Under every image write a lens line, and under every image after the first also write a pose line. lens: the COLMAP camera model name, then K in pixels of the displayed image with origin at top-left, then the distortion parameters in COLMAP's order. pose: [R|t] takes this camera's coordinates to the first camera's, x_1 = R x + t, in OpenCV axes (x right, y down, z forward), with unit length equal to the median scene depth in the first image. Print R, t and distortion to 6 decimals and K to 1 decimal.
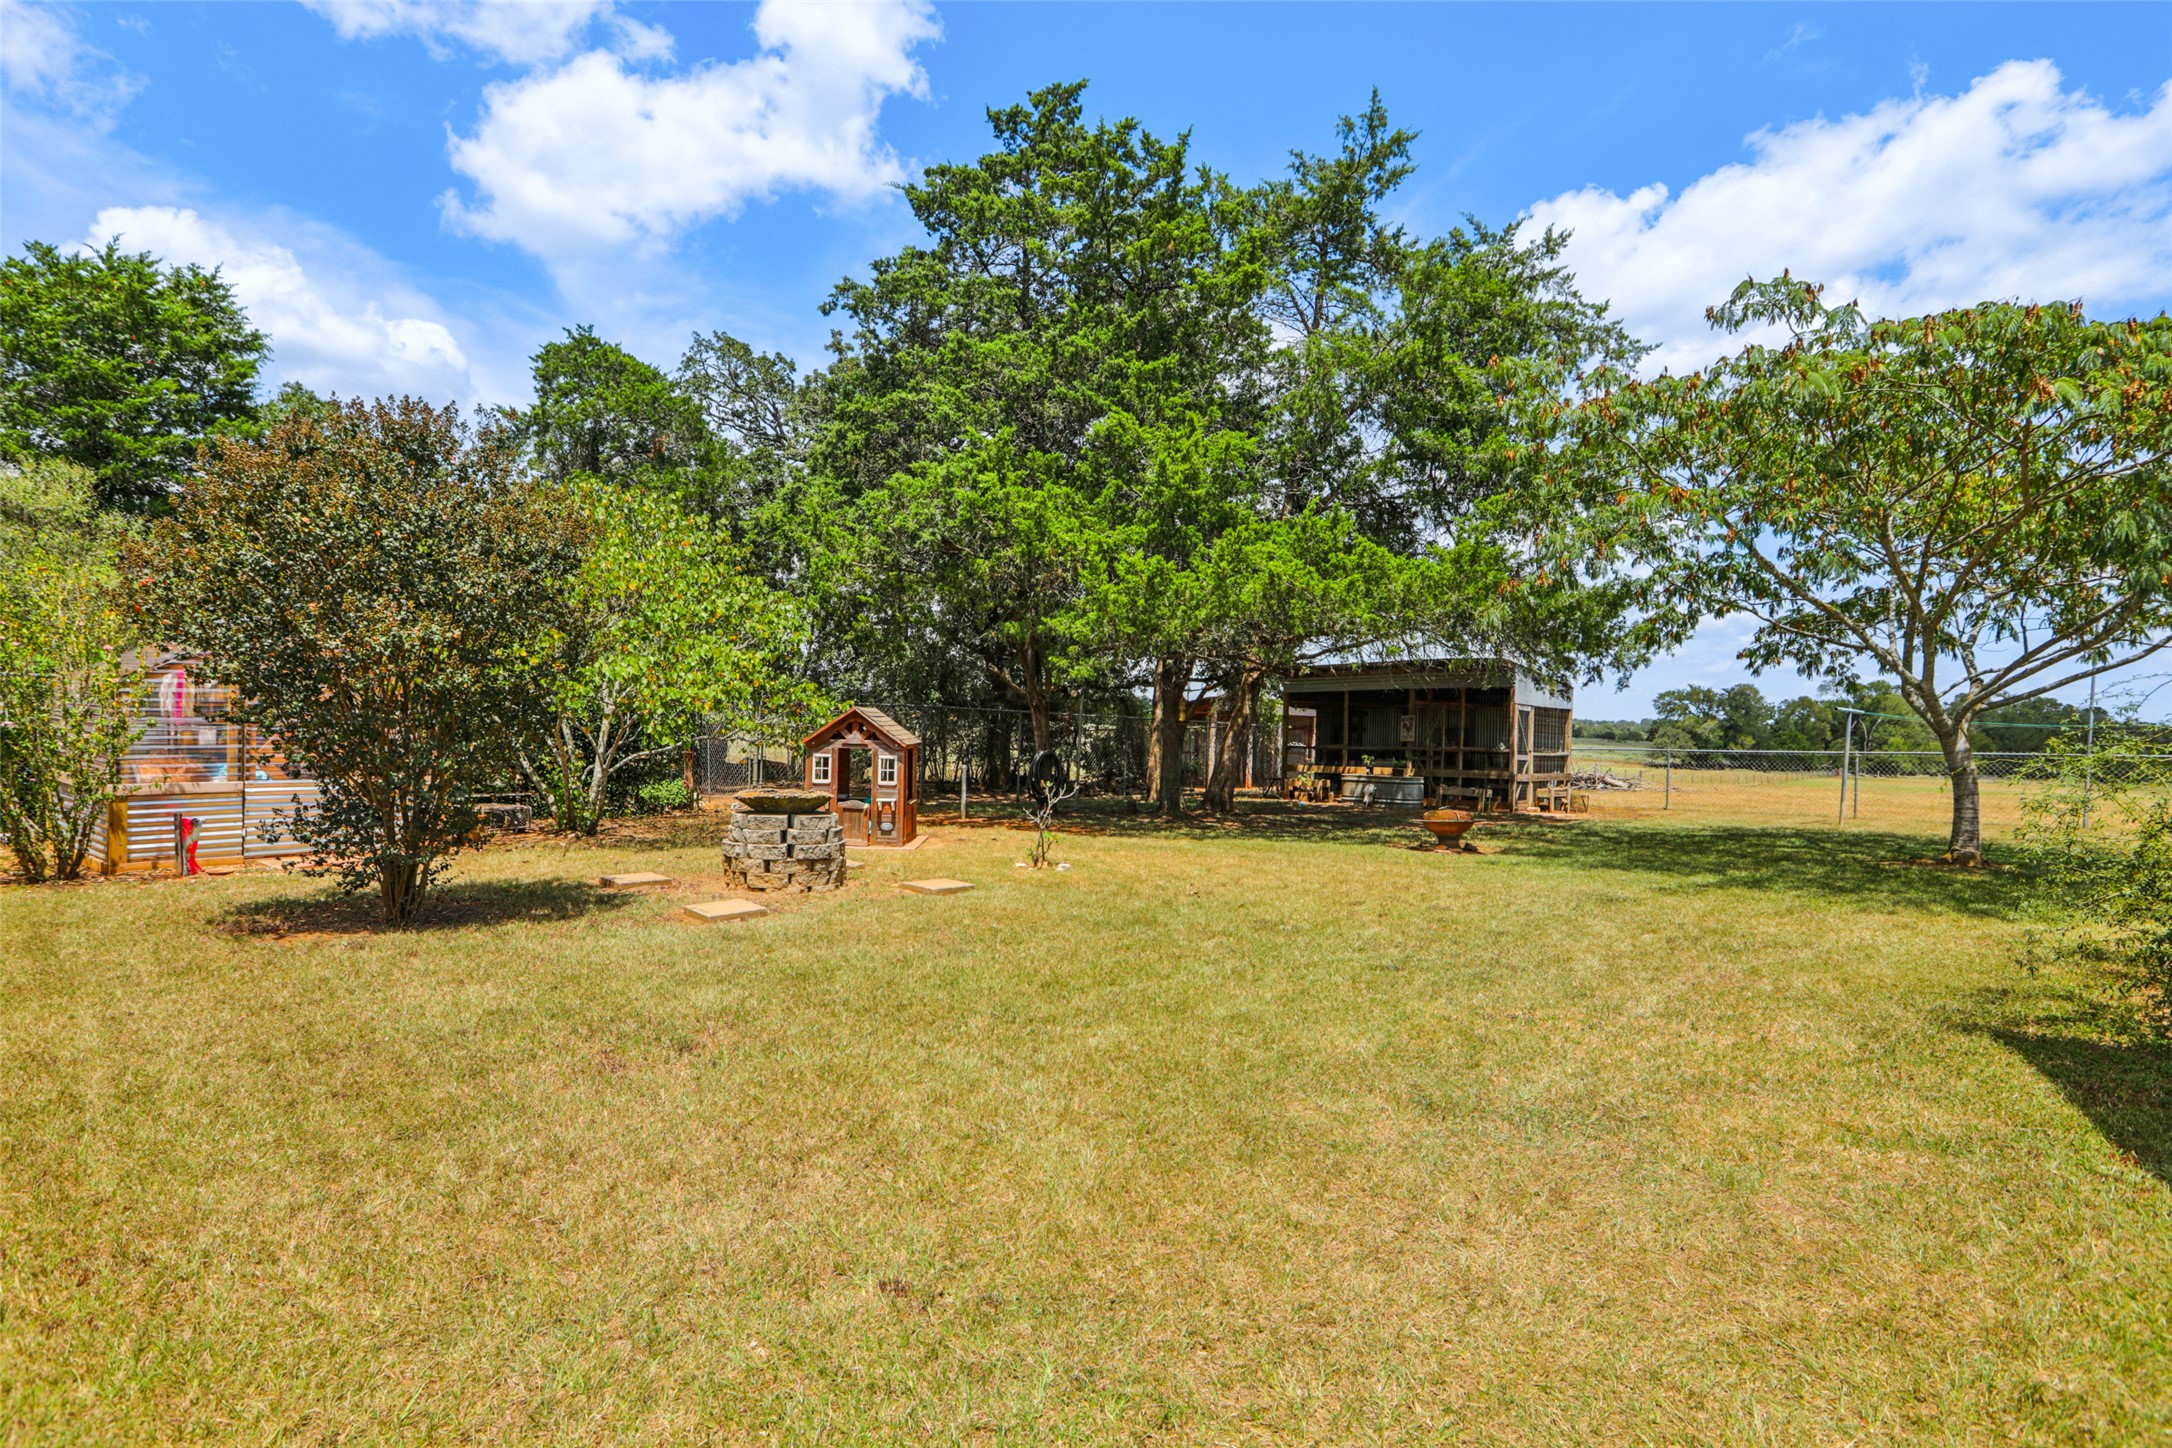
lens RADIAL K [[1049.9, 0, 1091.5], [0, 1049.9, 725.3], [0, 0, 1]] dist [-0.024946, 0.000148]
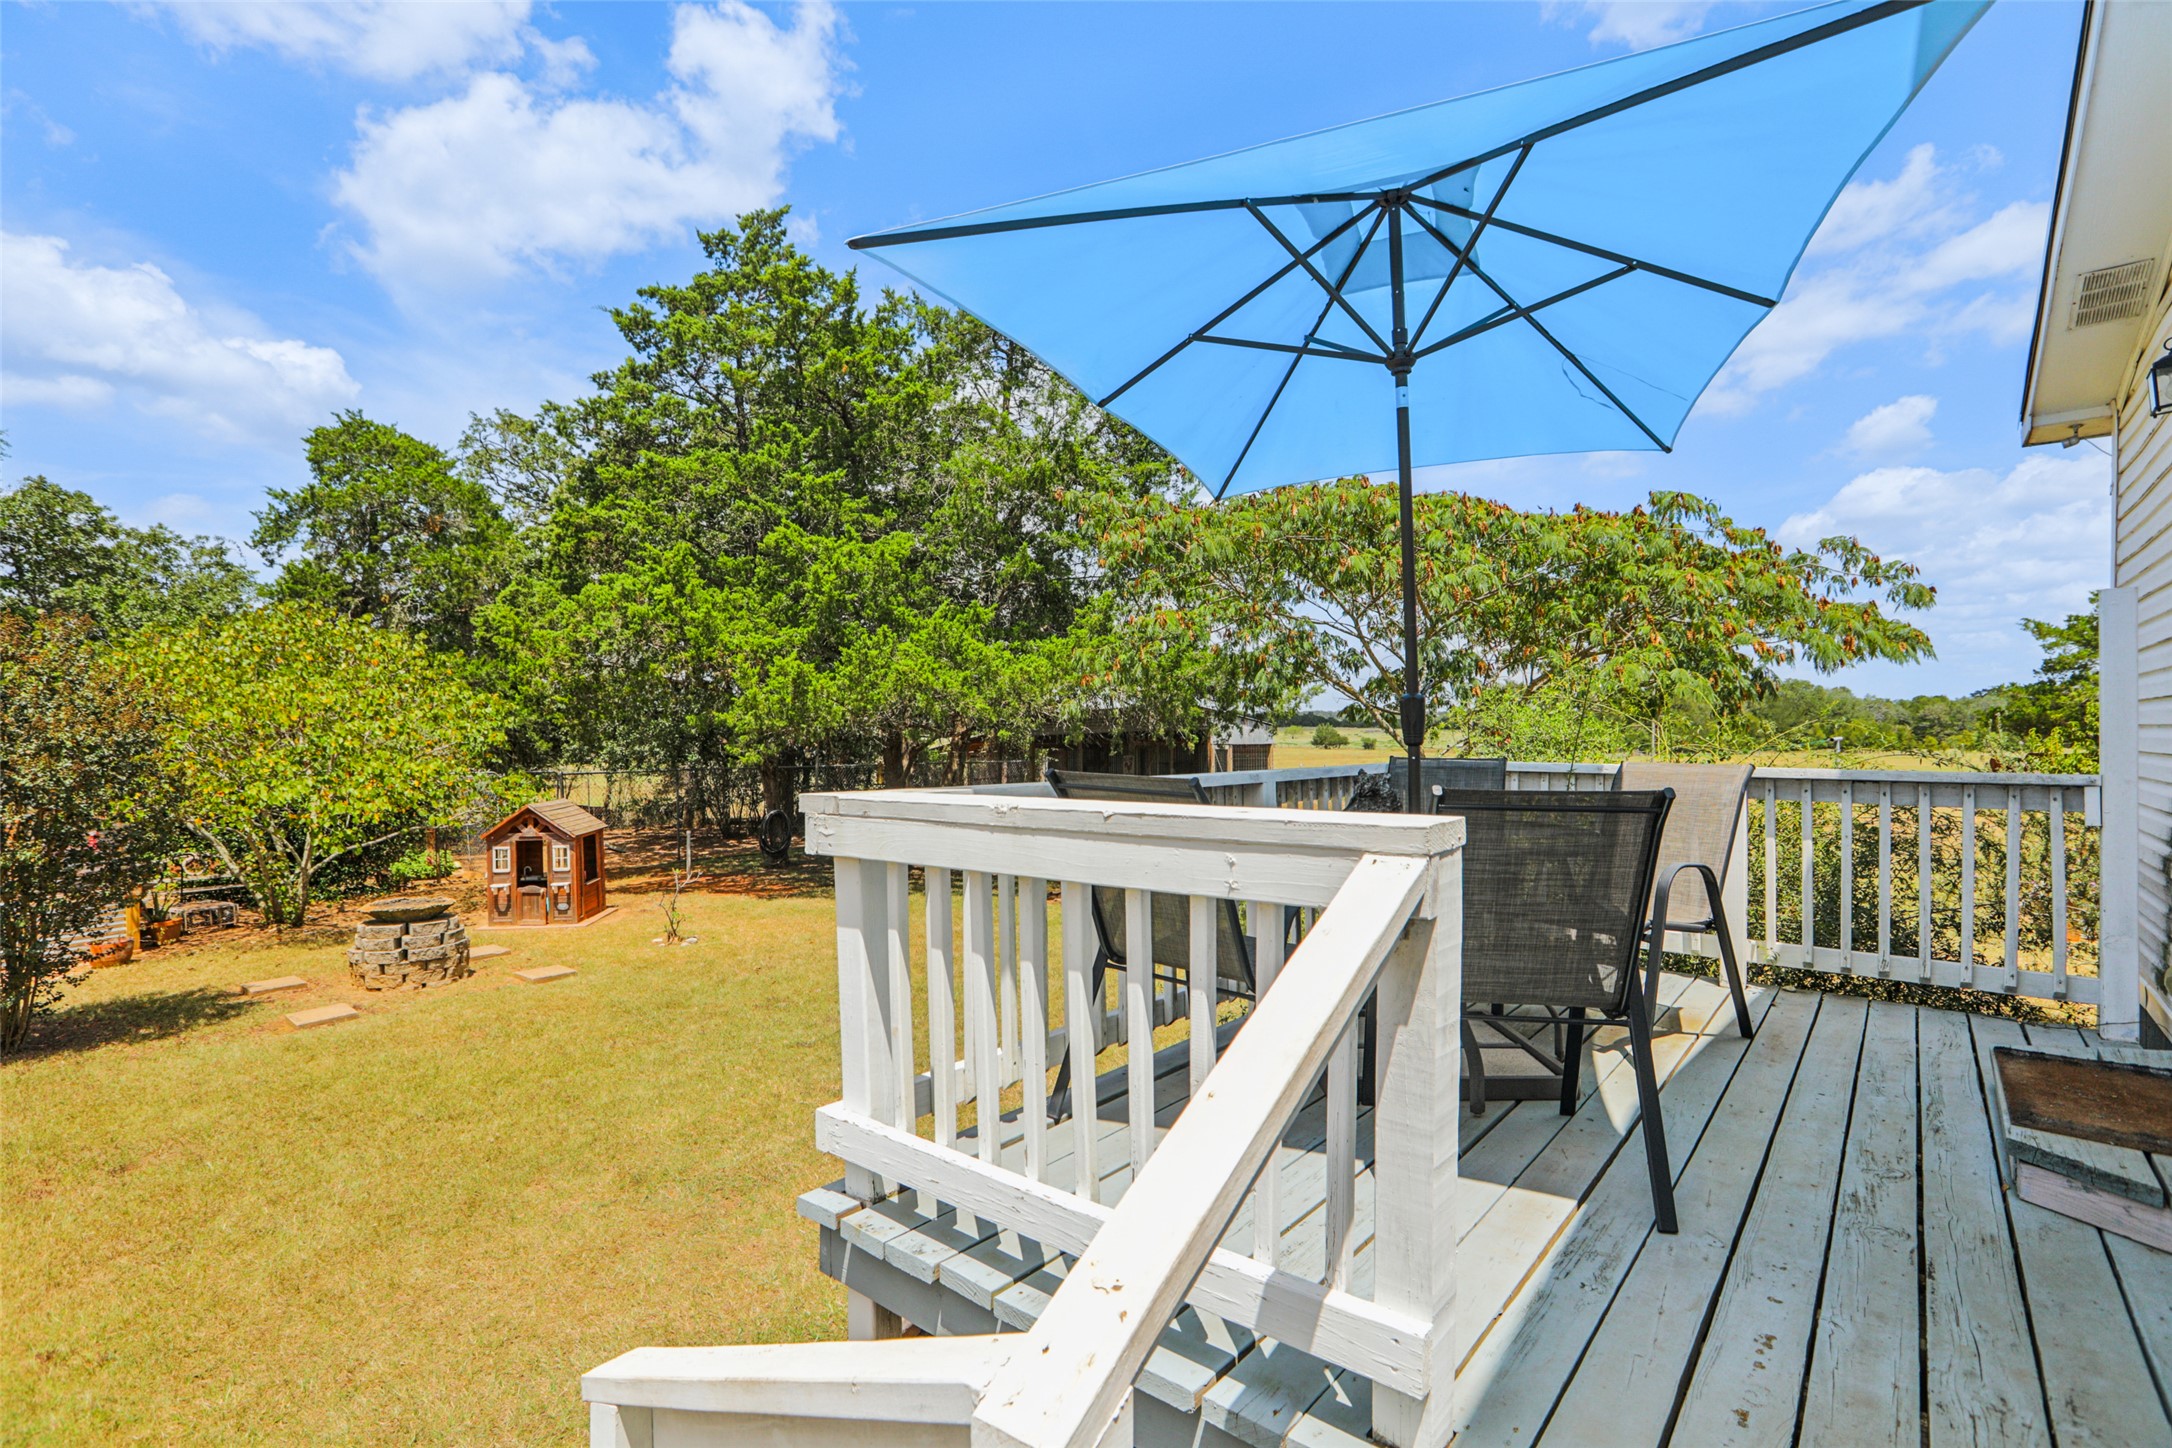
lens RADIAL K [[1007.3, 0, 1082.5], [0, 1007.3, 729.8], [0, 0, 1]] dist [-0.004852, 0.000916]
pose [[0.994945, -0.041571, 0.091410, 0.243367], [0.041228, 0.999134, 0.005634, -0.069689], [-0.091565, -0.001837, 0.995797, -0.131186]]
